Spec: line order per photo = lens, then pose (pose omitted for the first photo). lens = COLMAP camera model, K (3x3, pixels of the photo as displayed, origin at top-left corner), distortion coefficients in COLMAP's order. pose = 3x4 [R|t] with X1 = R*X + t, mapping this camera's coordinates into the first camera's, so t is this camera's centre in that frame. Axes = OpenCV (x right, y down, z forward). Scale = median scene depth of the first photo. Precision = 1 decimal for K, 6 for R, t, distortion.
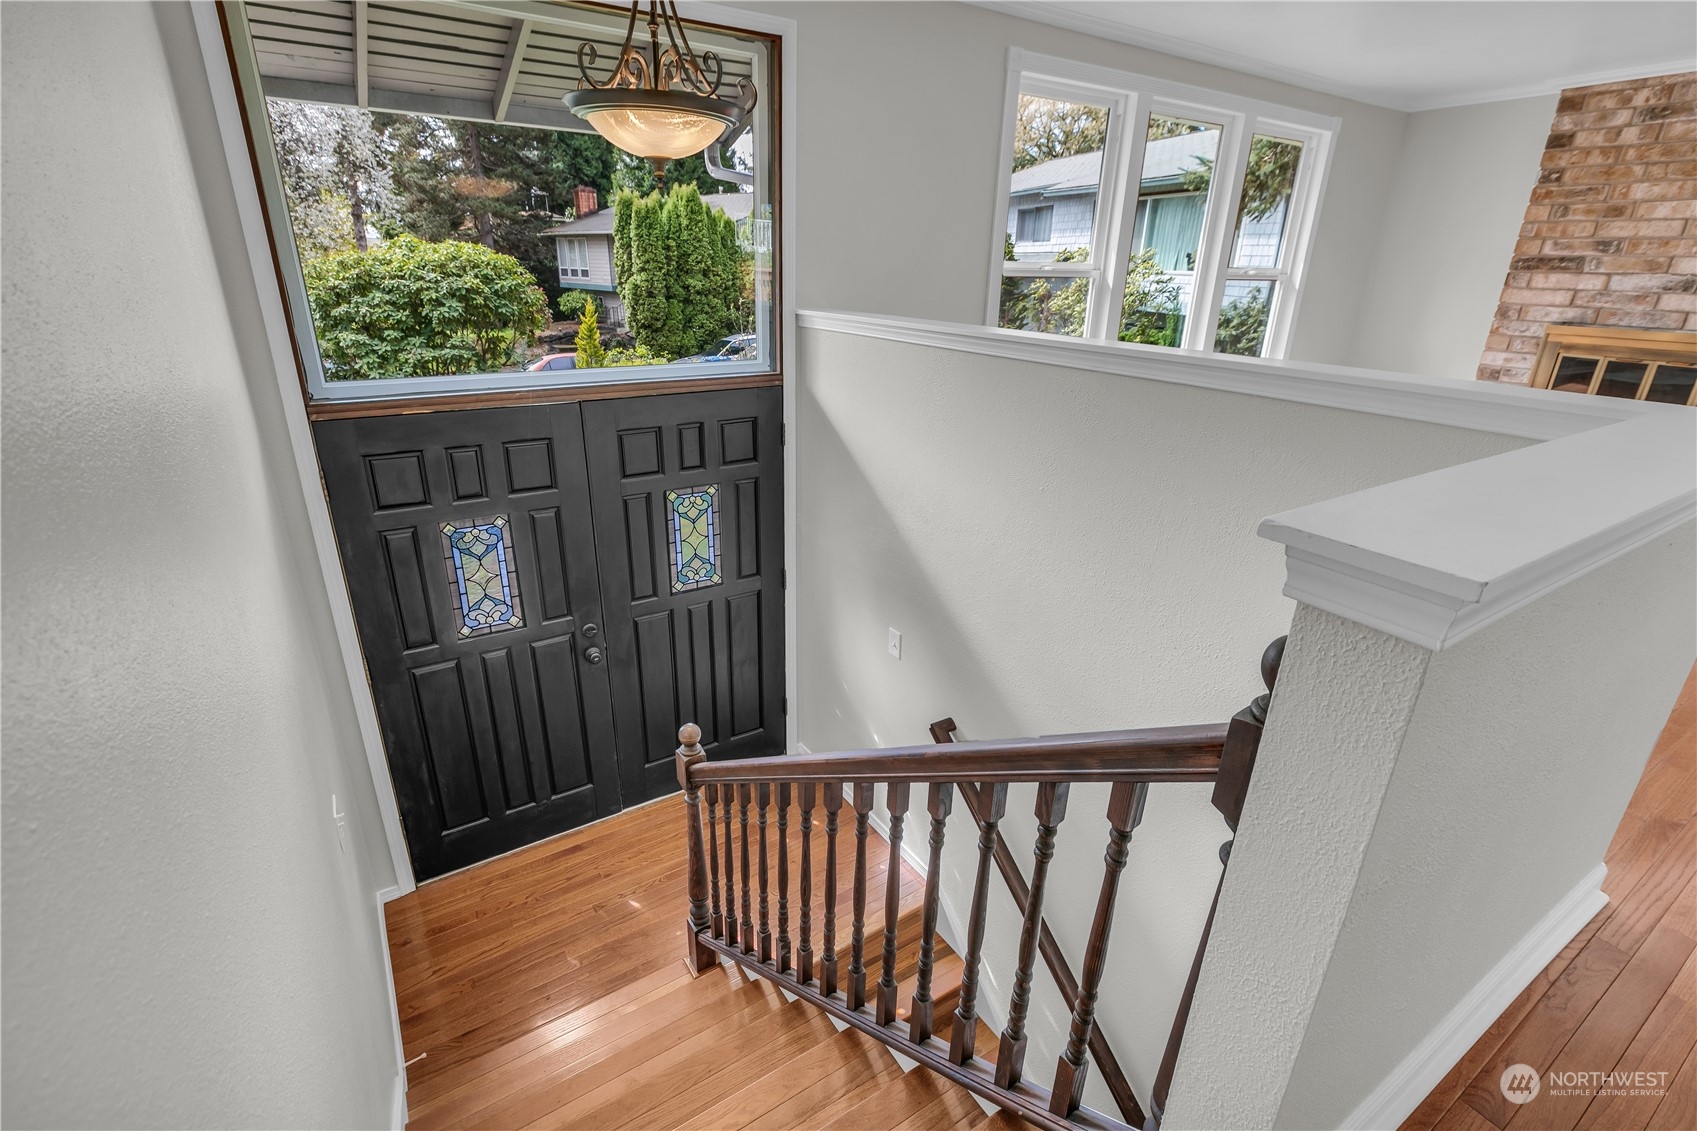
lens RADIAL K [[776.0, 0, 853.4], [0, 776.0, 560.8], [0, 0, 1]] dist [-0.003079, 0.000692]
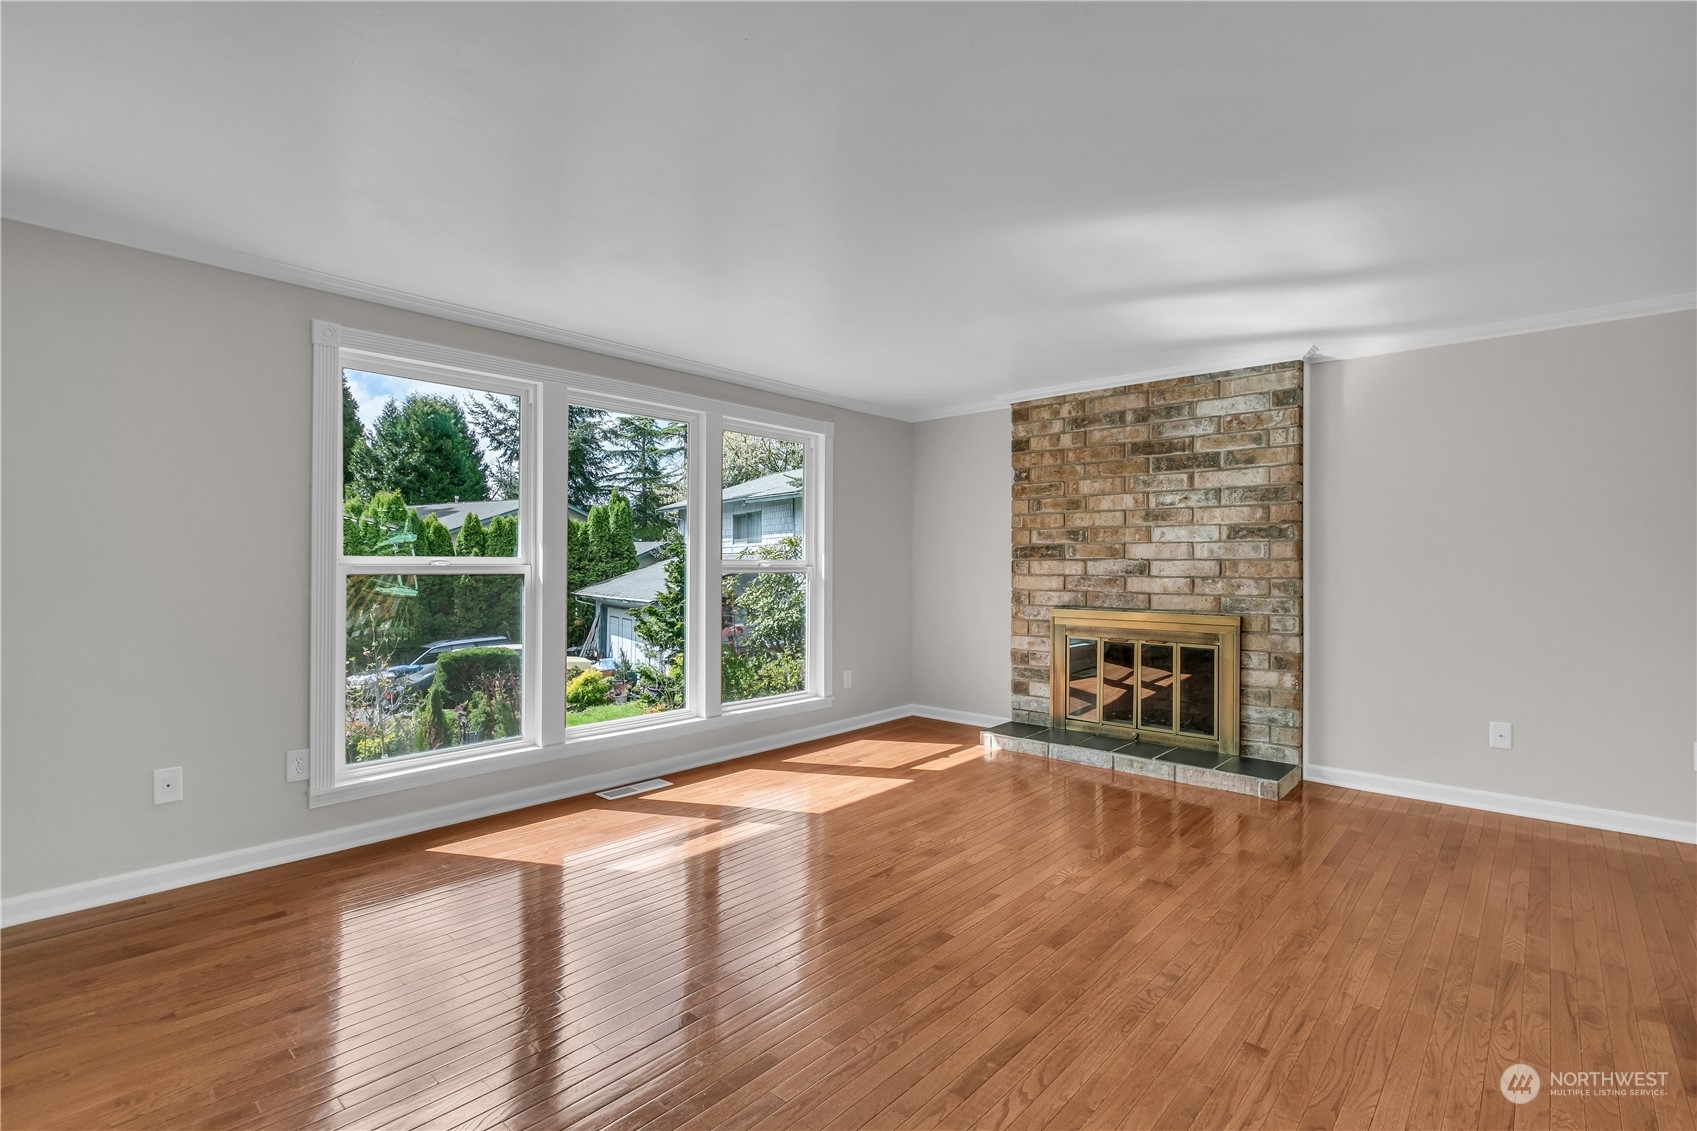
lens RADIAL K [[776.0, 0, 847.0], [0, 776.0, 562.4], [0, 0, 1]] dist [-0.003079, 0.000692]
pose [[0.963835, -0.017704, 0.265912, 0.391929], [0.112146, 0.932088, -0.344434, -0.047212], [-0.241756, 0.361799, 0.900364, 0.146988]]
